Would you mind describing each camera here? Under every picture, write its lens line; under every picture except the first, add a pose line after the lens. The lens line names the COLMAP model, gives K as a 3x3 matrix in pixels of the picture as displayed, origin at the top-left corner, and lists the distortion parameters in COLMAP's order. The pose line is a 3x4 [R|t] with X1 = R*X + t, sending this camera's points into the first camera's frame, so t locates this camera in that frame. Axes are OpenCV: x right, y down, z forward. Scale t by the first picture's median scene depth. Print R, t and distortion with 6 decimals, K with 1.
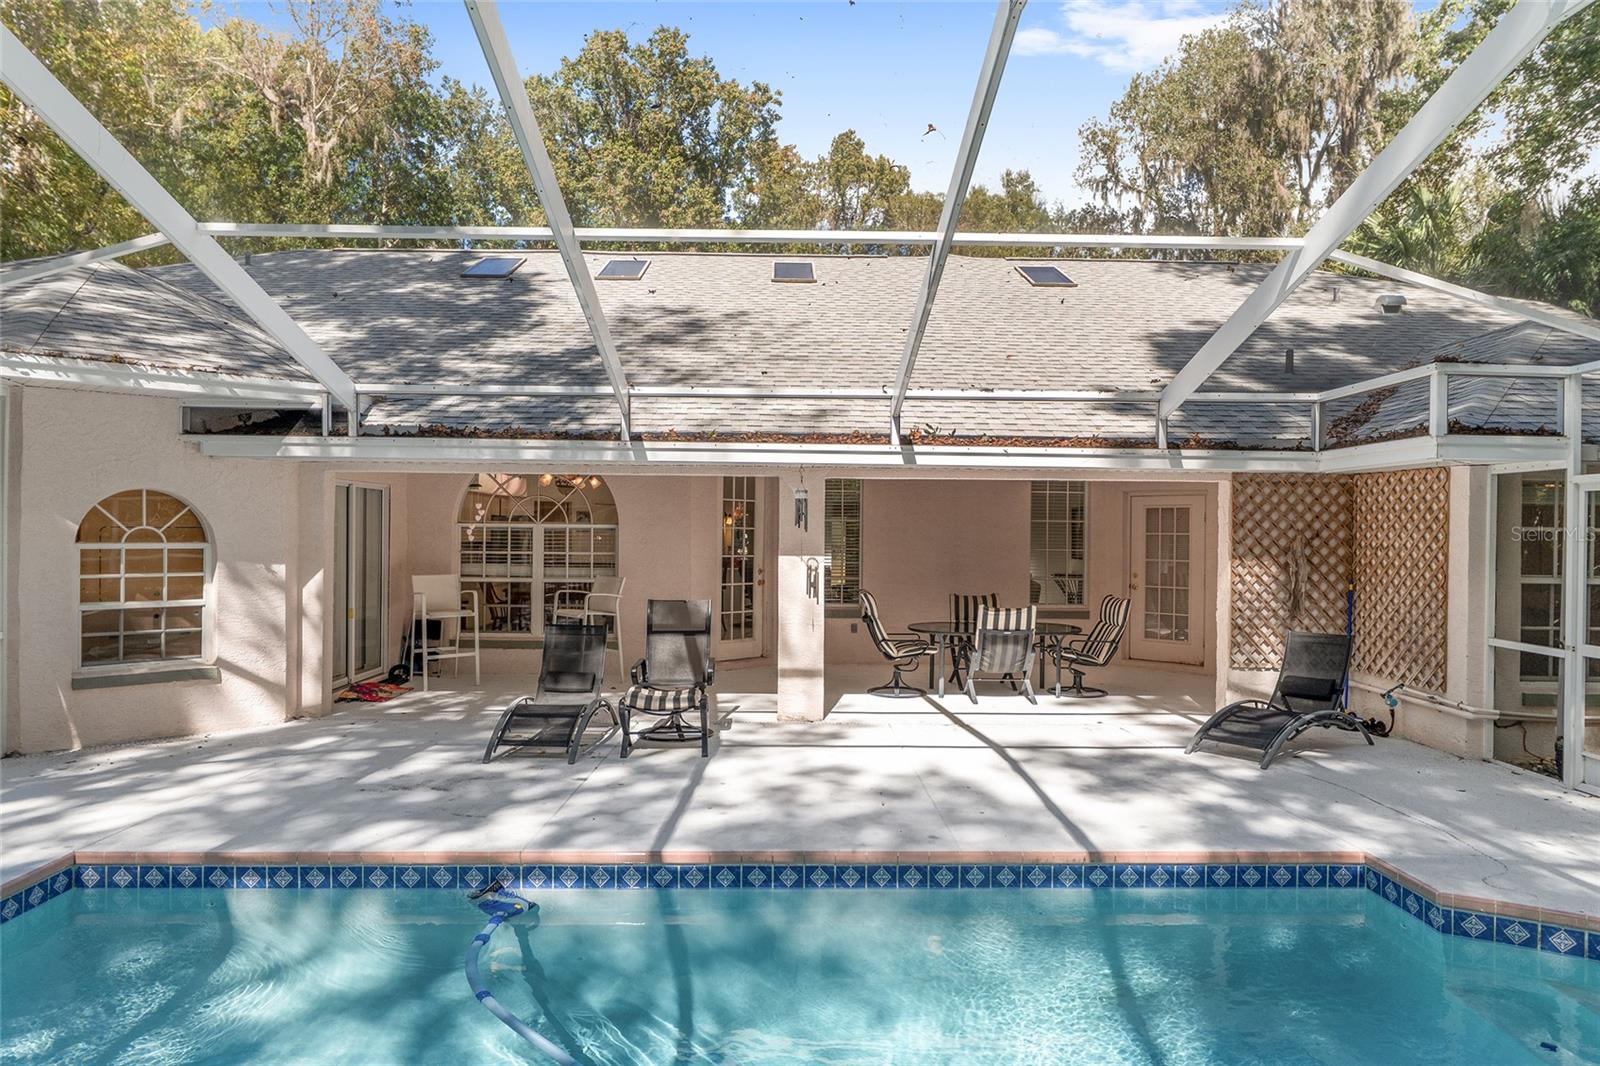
lens RADIAL K [[973.2, 0, 800.0], [0, 973.2, 533.0], [0, 0, 1]] dist [0.016336, 0.000557]
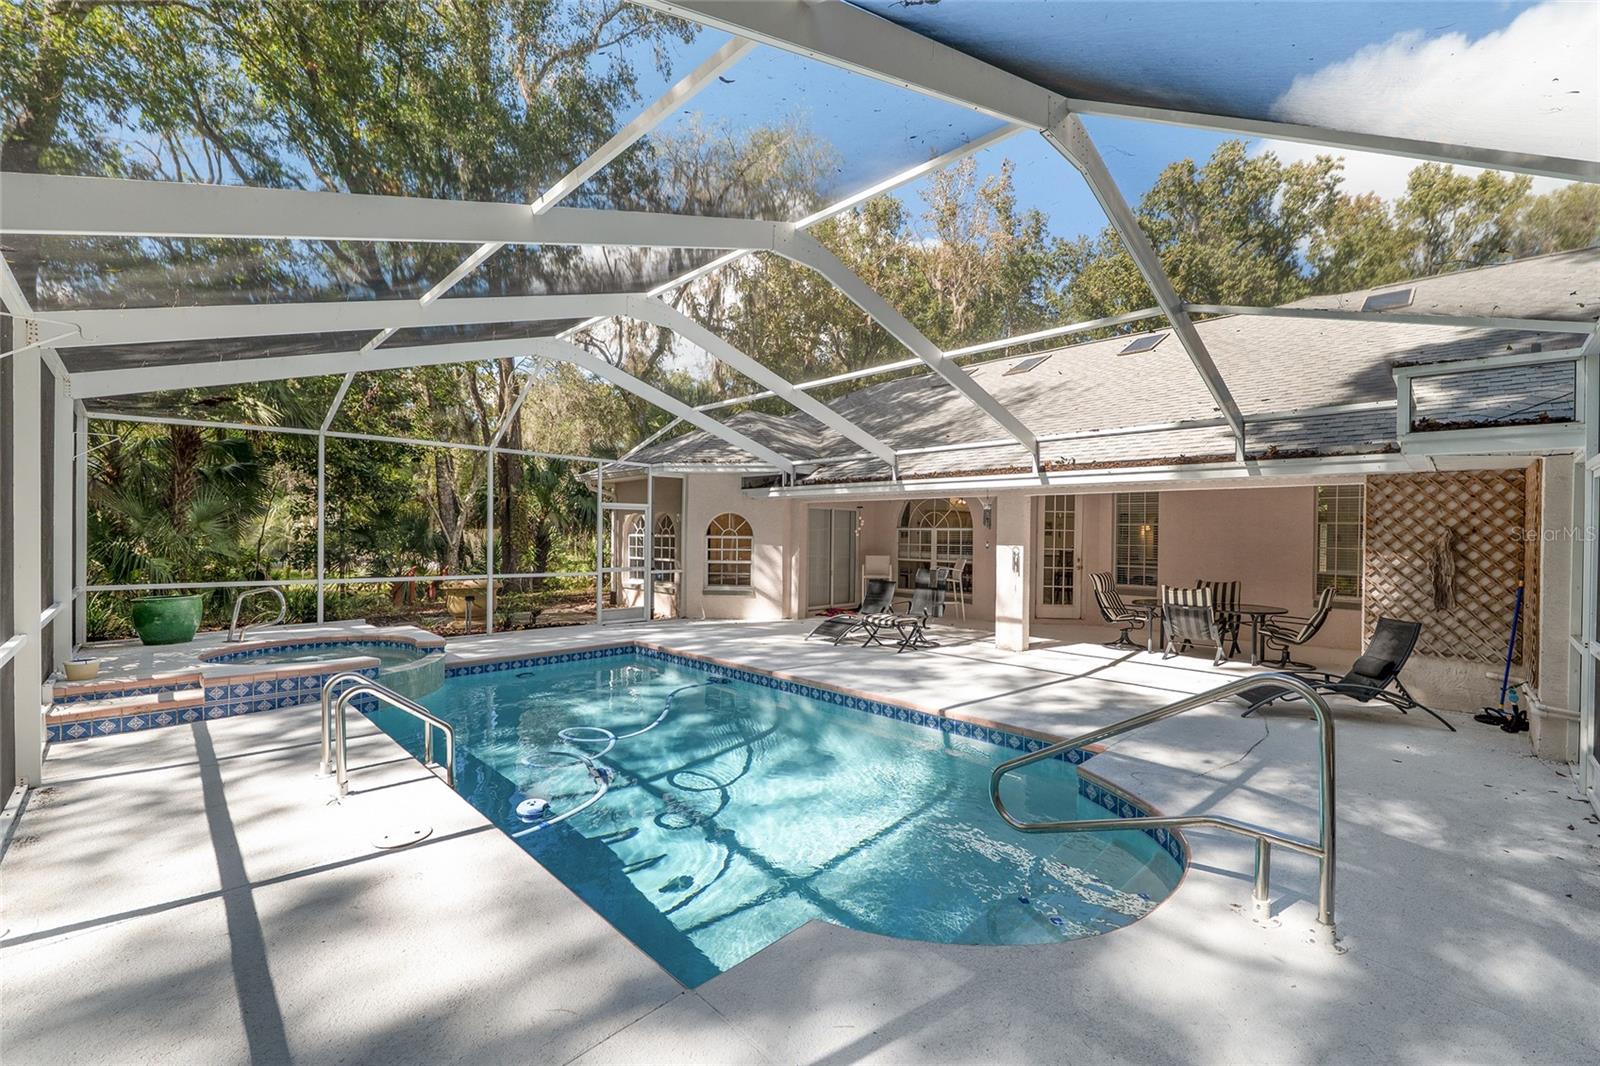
lens RADIAL K [[673.0, 0, 800.0], [0, 673.0, 533.0], [0, 0, 1]] dist [0.001199, 0.000114]
pose [[0.692080, -0.002547, -0.721816, 0.549995], [-0.006356, 0.999934, -0.009623, 0.015443], [0.721793, 0.011247, 0.692018, -0.000205]]
